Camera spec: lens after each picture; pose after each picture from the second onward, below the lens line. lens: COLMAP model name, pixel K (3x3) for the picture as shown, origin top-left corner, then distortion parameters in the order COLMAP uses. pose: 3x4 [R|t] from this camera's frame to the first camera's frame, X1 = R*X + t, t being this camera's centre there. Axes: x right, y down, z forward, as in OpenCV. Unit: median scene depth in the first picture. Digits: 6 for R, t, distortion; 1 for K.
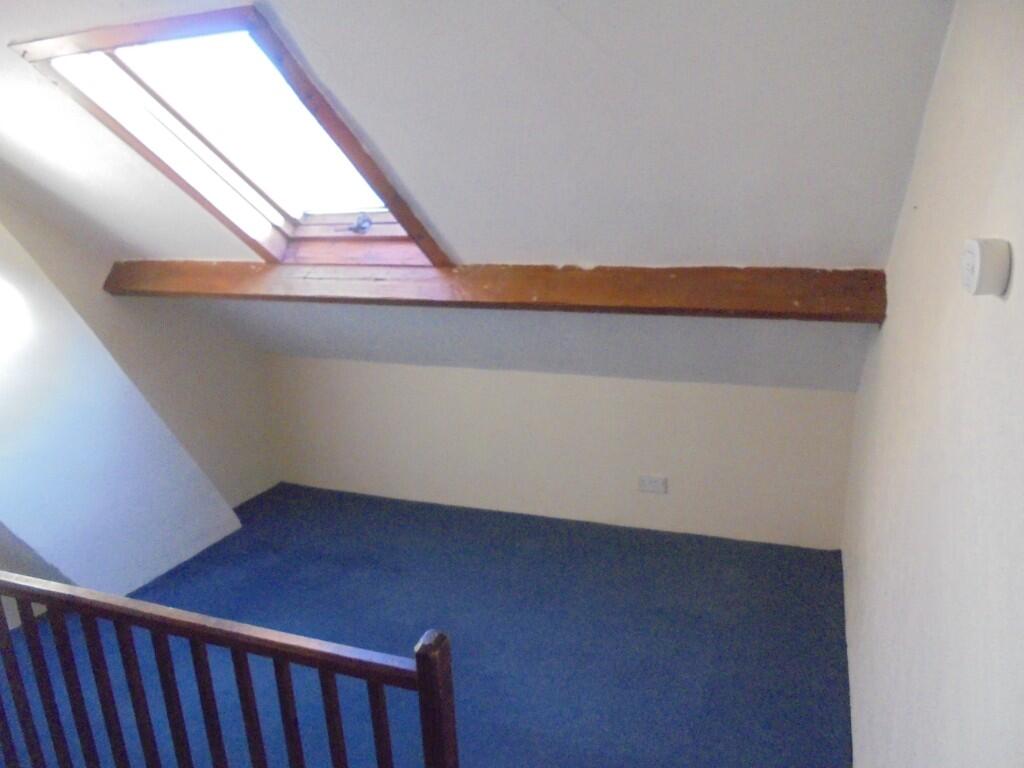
lens RADIAL K [[779.1, 0, 512.0], [0, 779.1, 384.0], [0, 0, 1]] dist [-0.139871, 0.081998]
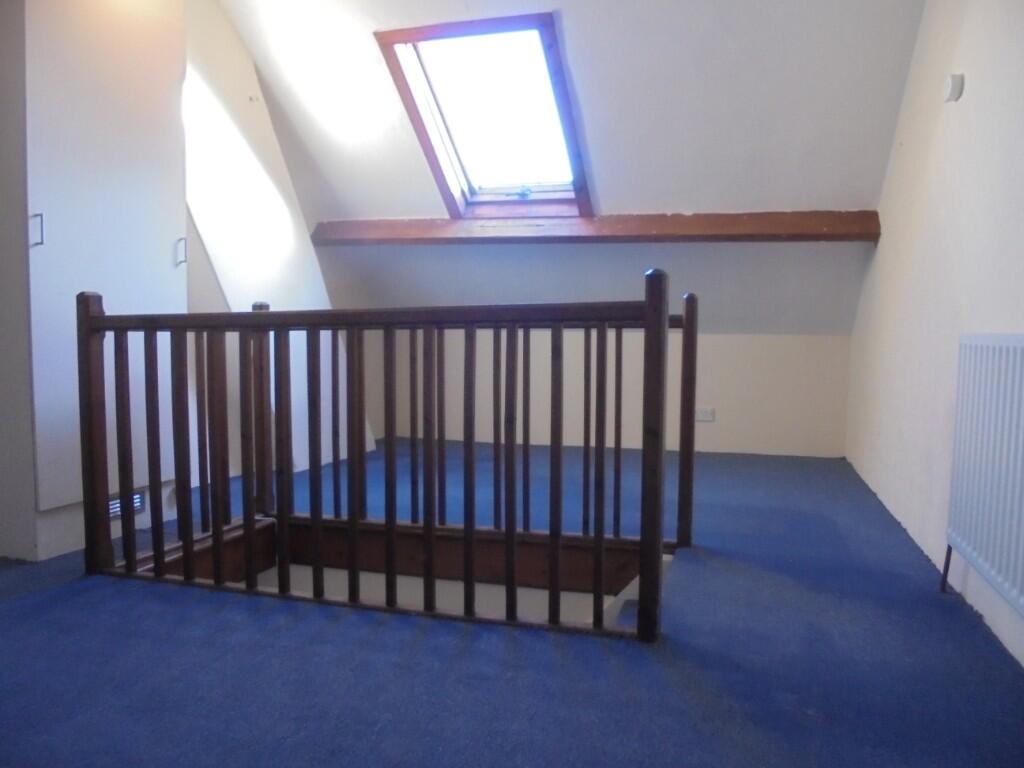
lens RADIAL K [[779.1, 0, 512.0], [0, 779.1, 384.0], [0, 0, 1]] dist [-0.139871, 0.081998]
pose [[0.996121, 0.031506, 0.082165, -0.344052], [-0.015516, 0.981965, -0.188425, 0.446014], [-0.086620, 0.186420, 0.978644, -0.377307]]
